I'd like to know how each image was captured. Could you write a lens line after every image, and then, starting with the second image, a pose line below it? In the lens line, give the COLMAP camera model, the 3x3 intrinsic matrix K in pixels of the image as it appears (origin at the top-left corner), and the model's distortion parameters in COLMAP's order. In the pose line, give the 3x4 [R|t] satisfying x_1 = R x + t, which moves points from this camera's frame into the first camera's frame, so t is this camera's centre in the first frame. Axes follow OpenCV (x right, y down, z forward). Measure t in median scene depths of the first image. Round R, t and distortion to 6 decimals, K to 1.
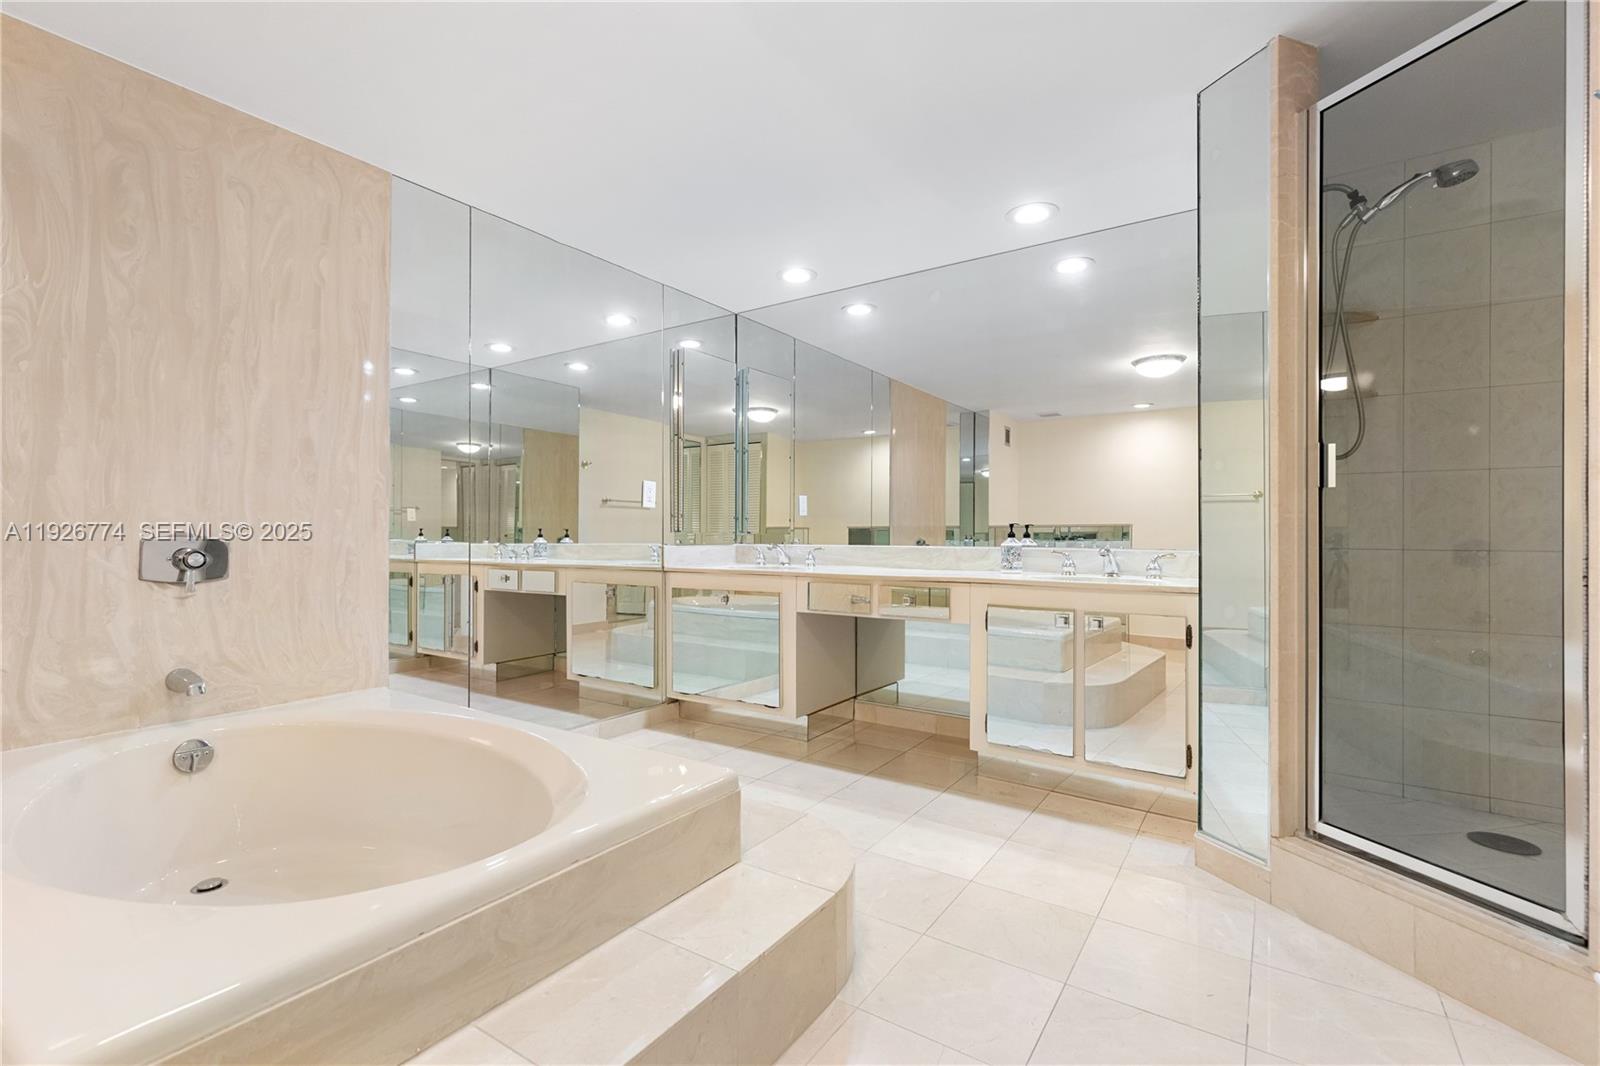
lens RADIAL K [[717.8, 0, 800.0], [0, 717.8, 533.0], [0, 0, 1]] dist [0.000515, 0.000049]
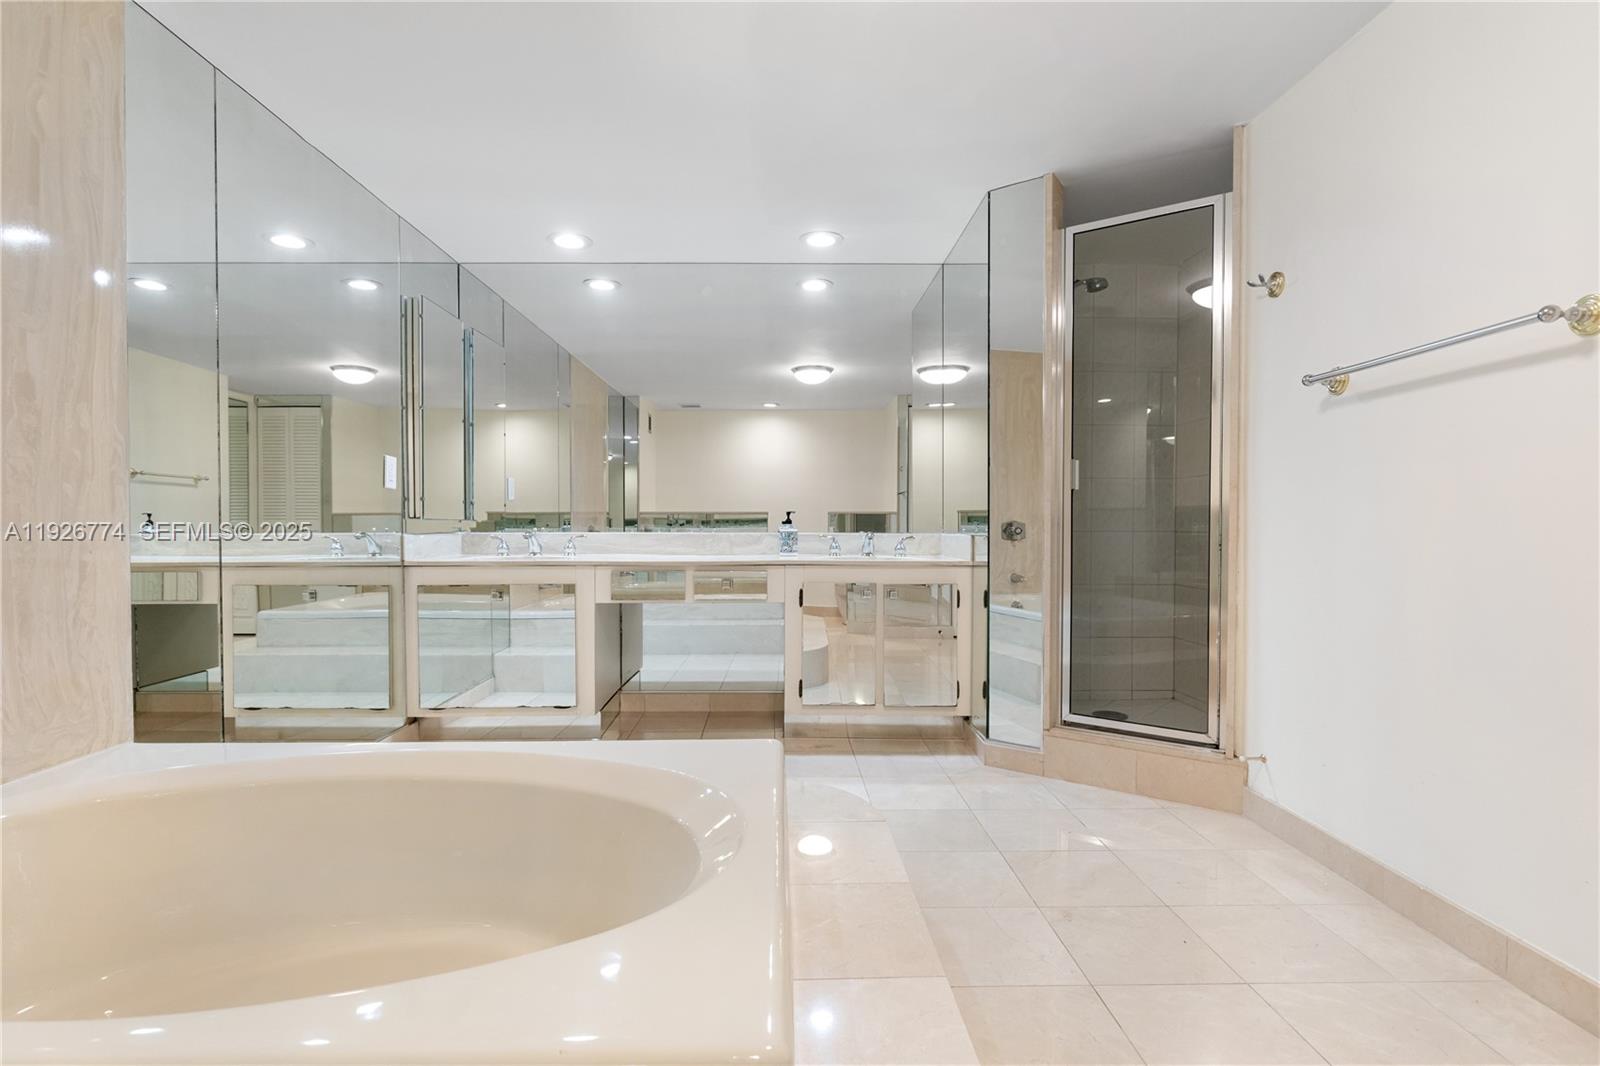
lens RADIAL K [[751.6, 0, 799.7], [0, 751.6, 539.6], [0, 0, 1]] dist [-0.017937, 0.000496]
pose [[0.816180, -0.015187, 0.577598, -0.334571], [0.000339, 0.999667, 0.025807, 0.000859], [-0.577797, -0.020867, 0.815914, 0.035032]]
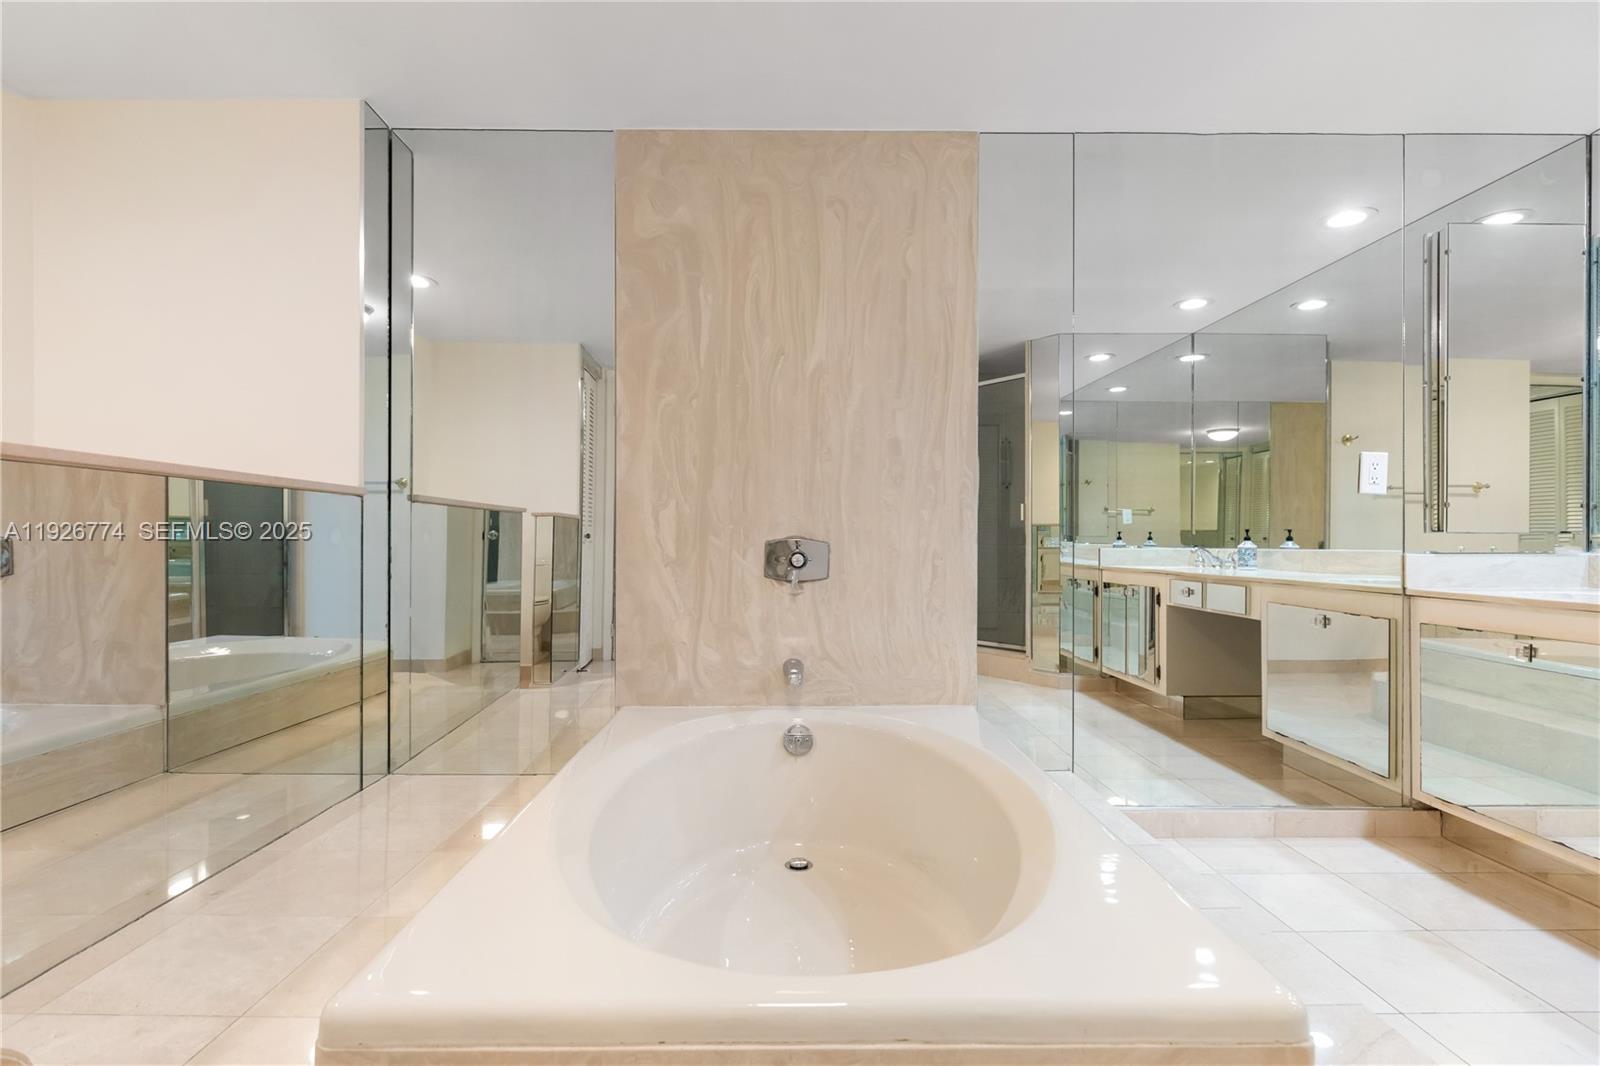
lens RADIAL K [[785.4, 0, 789.3], [0, 785.4, 539.8], [0, 0, 1]] dist [0.002562, 0.000142]
pose [[0.563960, 0.001367, -0.825801, 0.077047], [0.003062, 0.999988, 0.003747, 0.000978], [0.825797, -0.004642, 0.563949, 0.184768]]
